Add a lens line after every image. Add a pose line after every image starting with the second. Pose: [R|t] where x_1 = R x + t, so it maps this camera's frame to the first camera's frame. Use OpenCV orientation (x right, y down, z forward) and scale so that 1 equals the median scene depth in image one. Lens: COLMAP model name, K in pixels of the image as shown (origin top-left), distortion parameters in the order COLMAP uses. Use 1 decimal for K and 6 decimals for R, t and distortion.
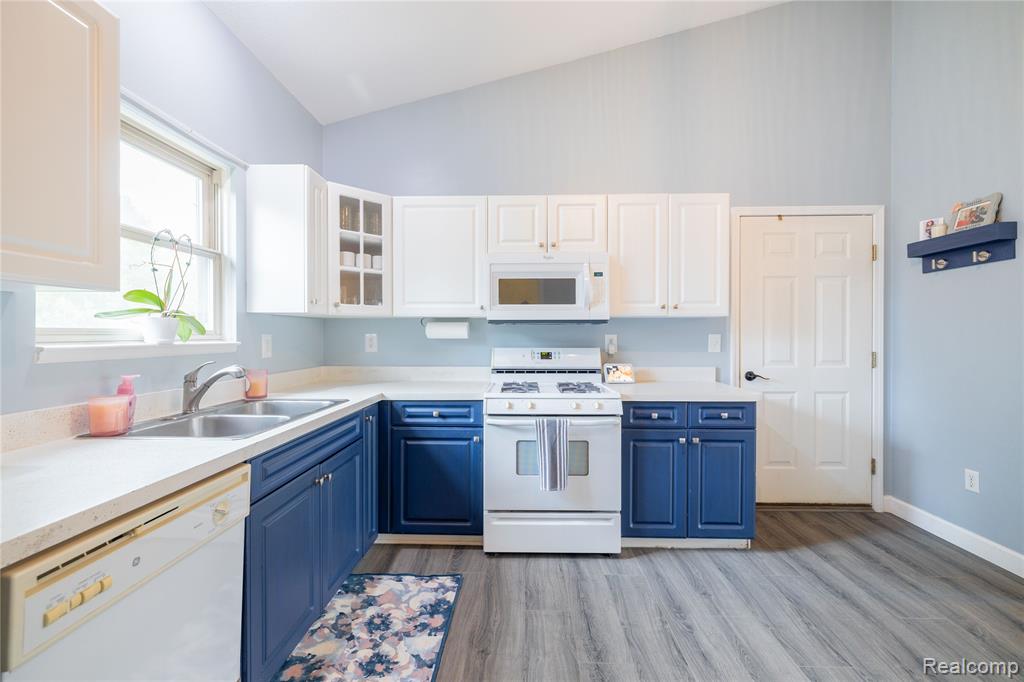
lens RADIAL K [[431.9, 0, 509.4], [0, 431.9, 337.1], [0, 0, 1]] dist [-0.000685, 0.000721]
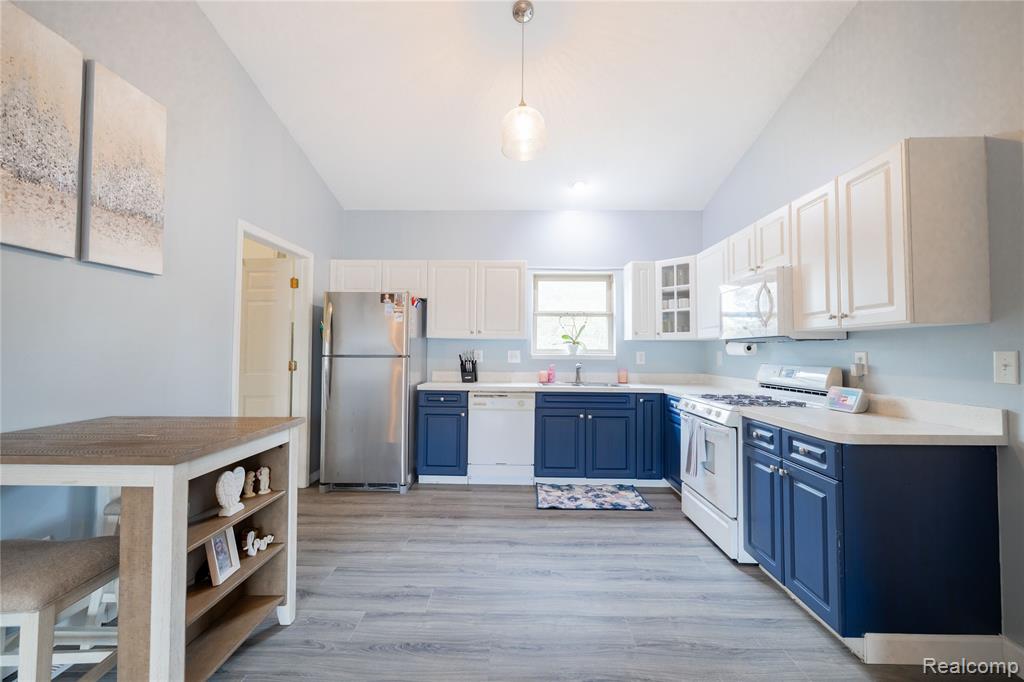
lens RADIAL K [[431.9, 0, 505.9], [0, 431.9, 338.6], [0, 0, 1]] dist [-0.000685, 0.000721]
pose [[-0.010896, -0.030847, -0.999465, 1.489054], [-0.013458, 0.999438, -0.030699, 0.004169], [0.999850, 0.013116, -0.011305, 0.508040]]
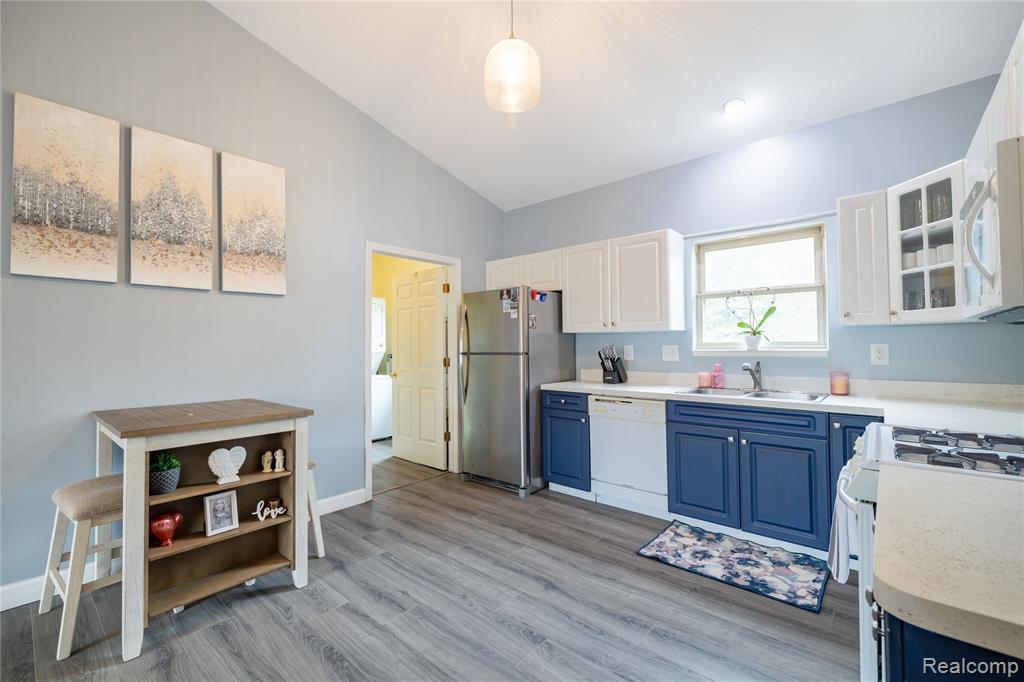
lens RADIAL K [[431.9, 0, 505.2], [0, 431.9, 337.9], [0, 0, 1]] dist [-0.000685, 0.000721]
pose [[-0.646630, -0.009787, -0.762741, 1.043180], [0.002981, 0.999878, -0.015357, -0.007991], [0.762798, -0.012204, -0.646522, 1.129933]]
